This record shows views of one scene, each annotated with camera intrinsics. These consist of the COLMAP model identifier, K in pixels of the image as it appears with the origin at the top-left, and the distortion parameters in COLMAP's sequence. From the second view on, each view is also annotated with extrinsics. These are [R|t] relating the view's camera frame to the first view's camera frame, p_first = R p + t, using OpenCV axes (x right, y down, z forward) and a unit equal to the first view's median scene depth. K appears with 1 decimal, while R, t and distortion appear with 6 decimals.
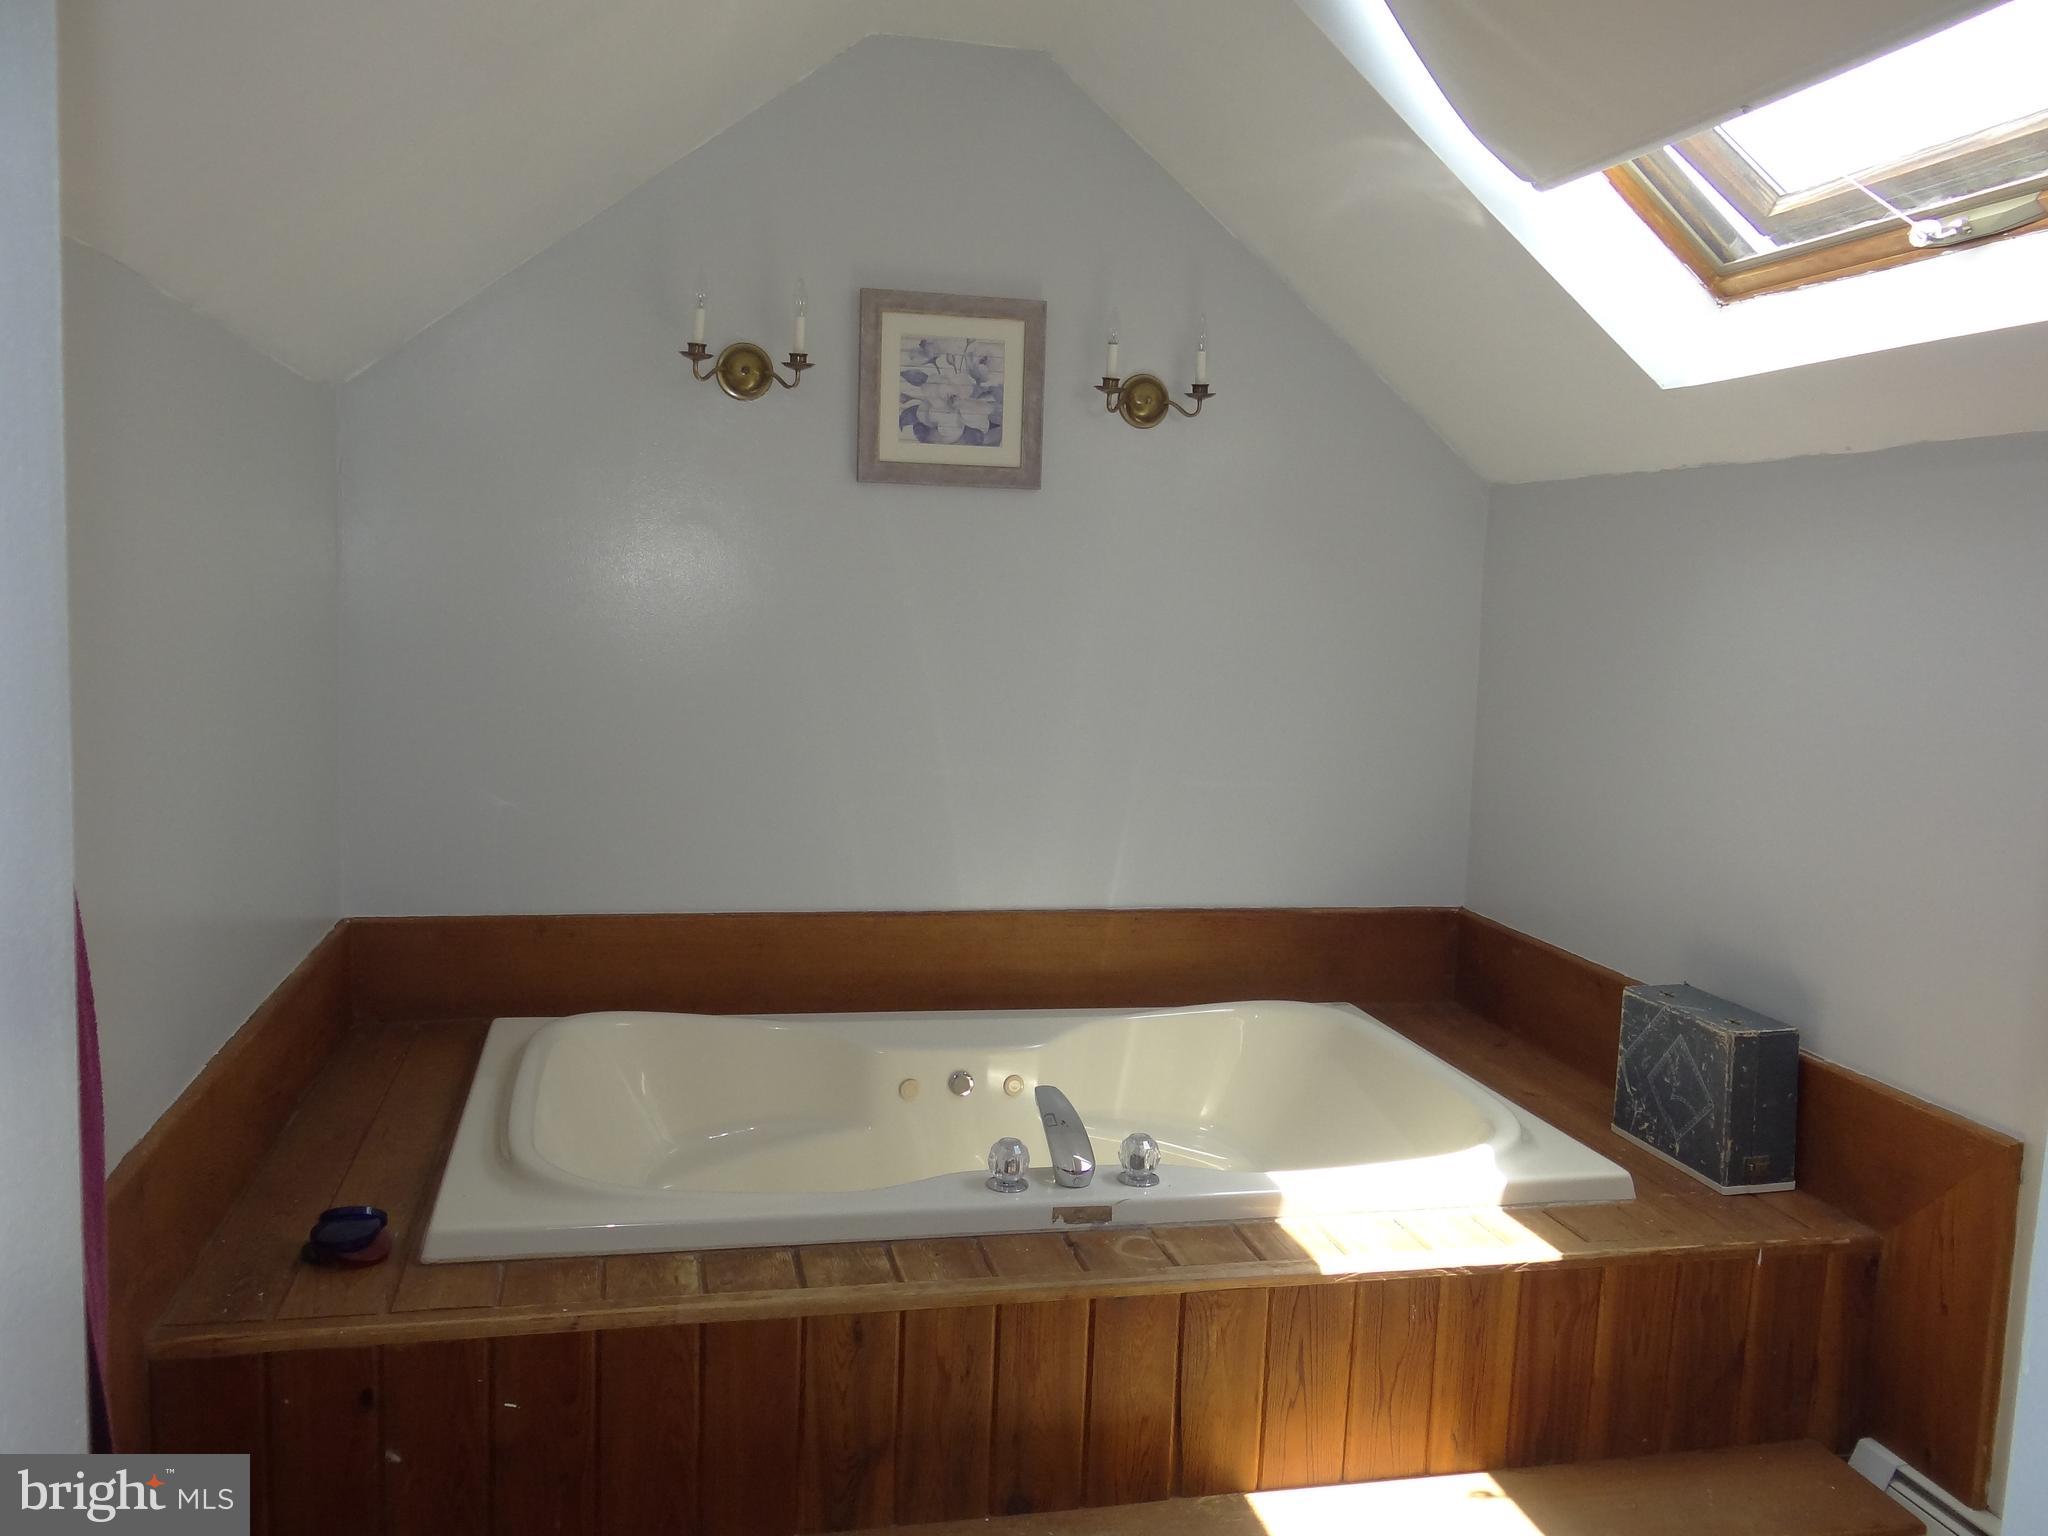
lens RADIAL K [[1623.7, 0, 1020.9], [0, 1623.7, 815.2], [0, 0, 1]] dist [-0.003558, 0.000348]
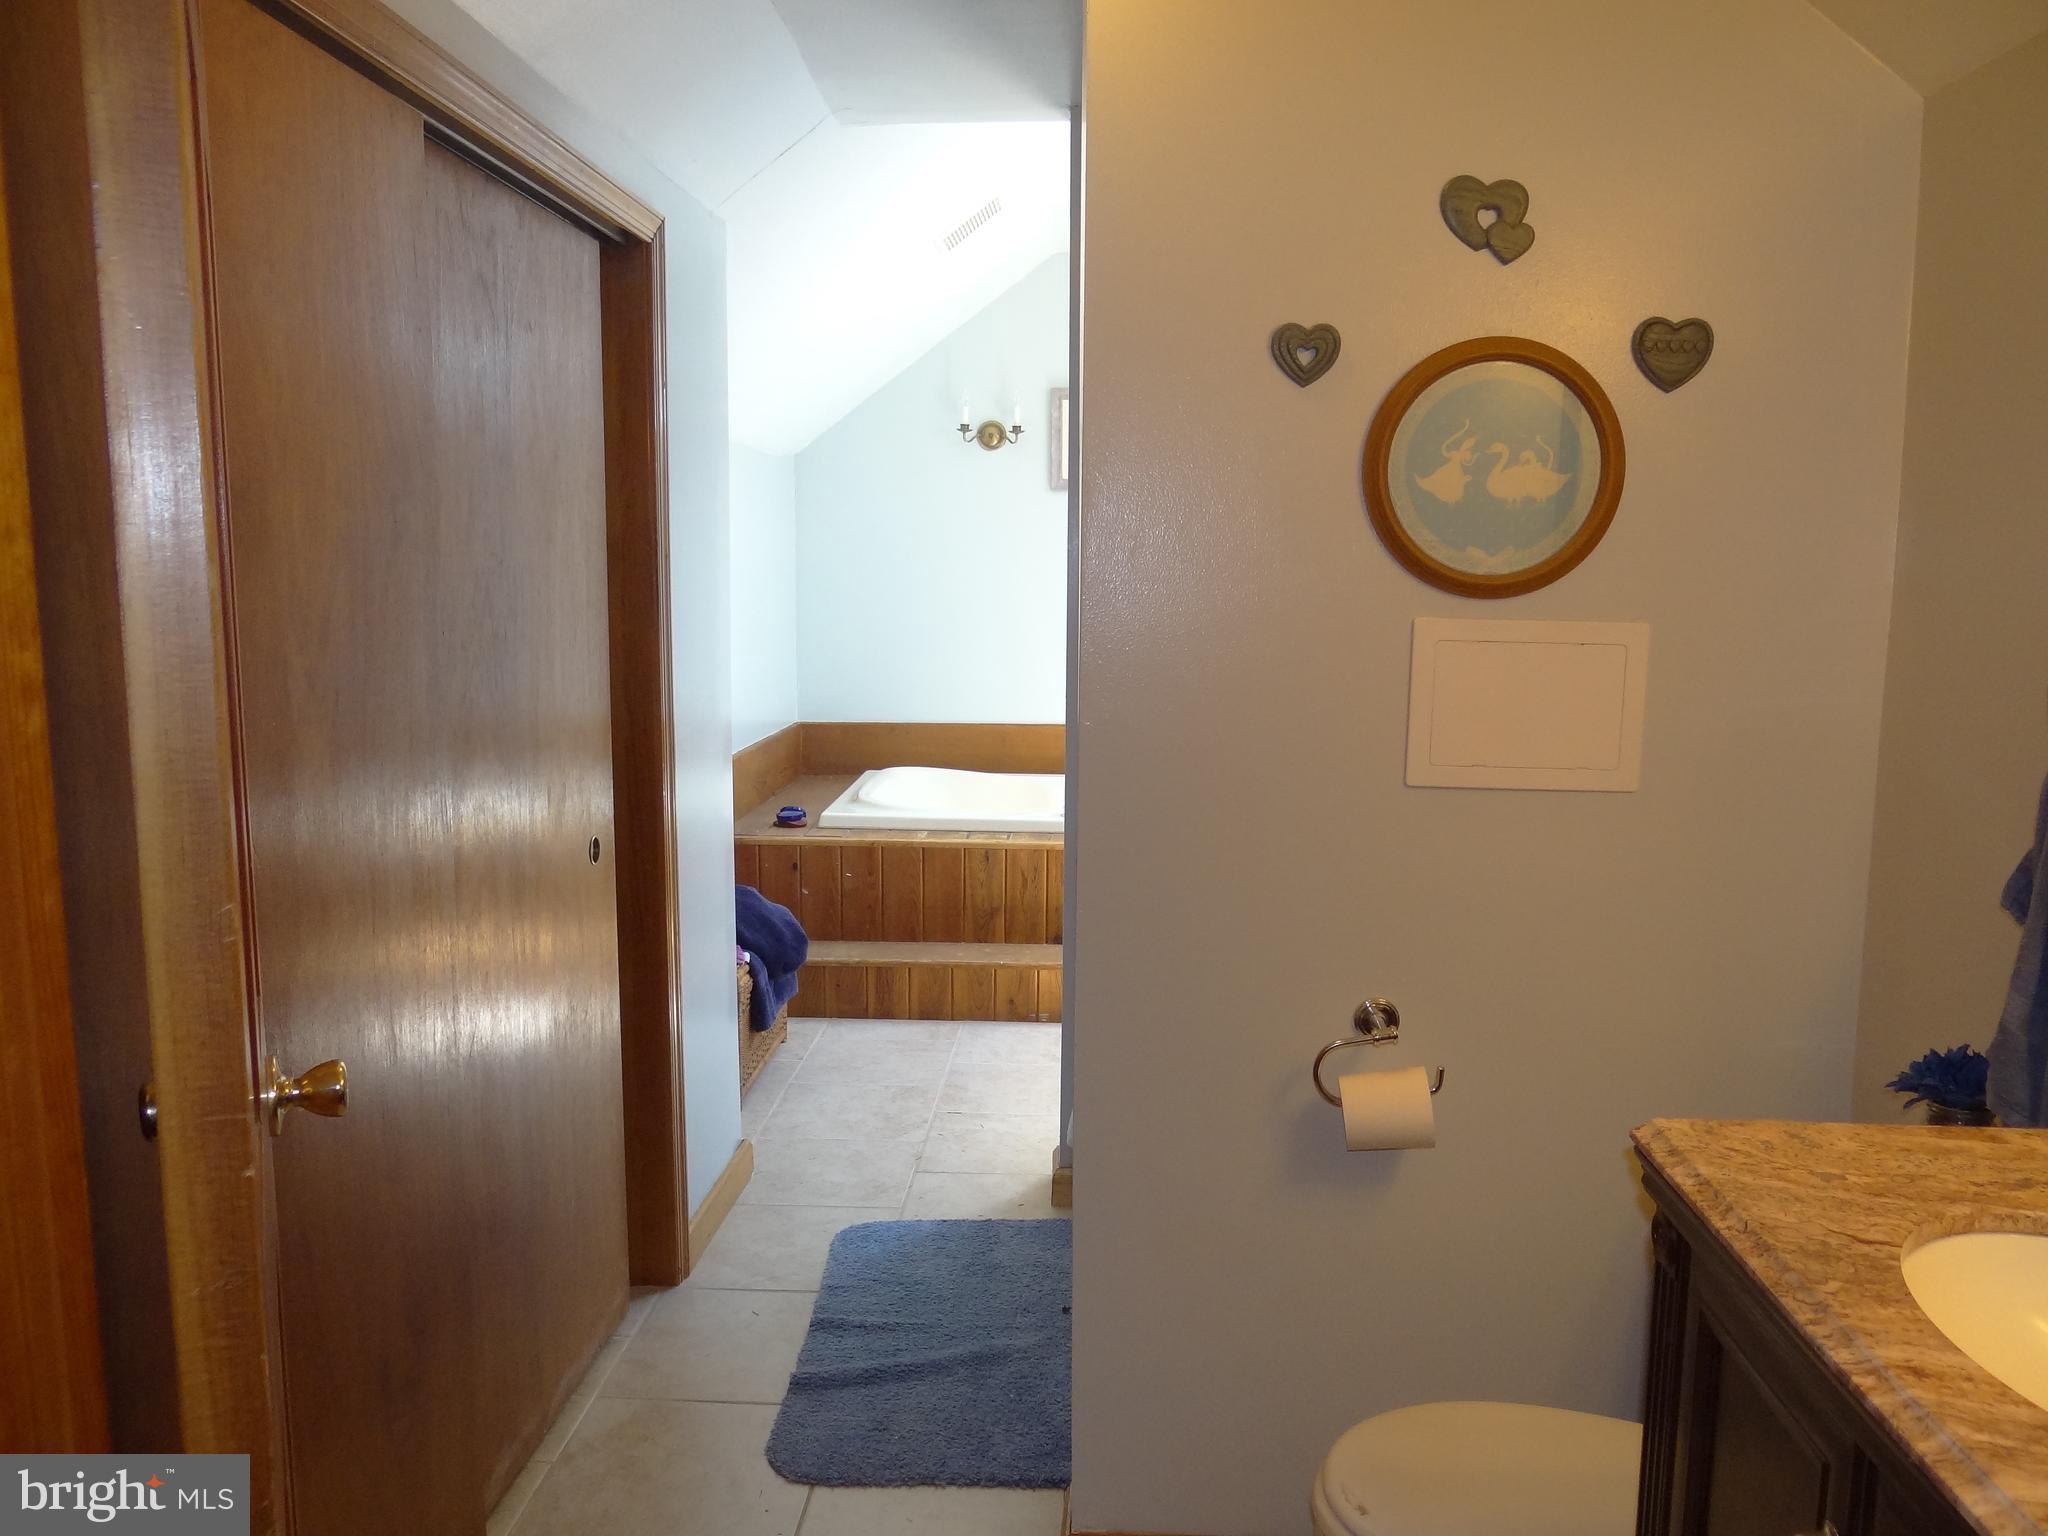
lens RADIAL K [[1619.9, 0, 1026.1], [0, 1619.9, 759.5], [0, 0, 1]] dist [-0.005060, 0.003958]
pose [[0.963825, 0.003574, -0.266512, 0.389939], [-0.007038, 0.999903, -0.012042, 0.135544], [0.266443, 0.013482, 0.963756, -0.849293]]
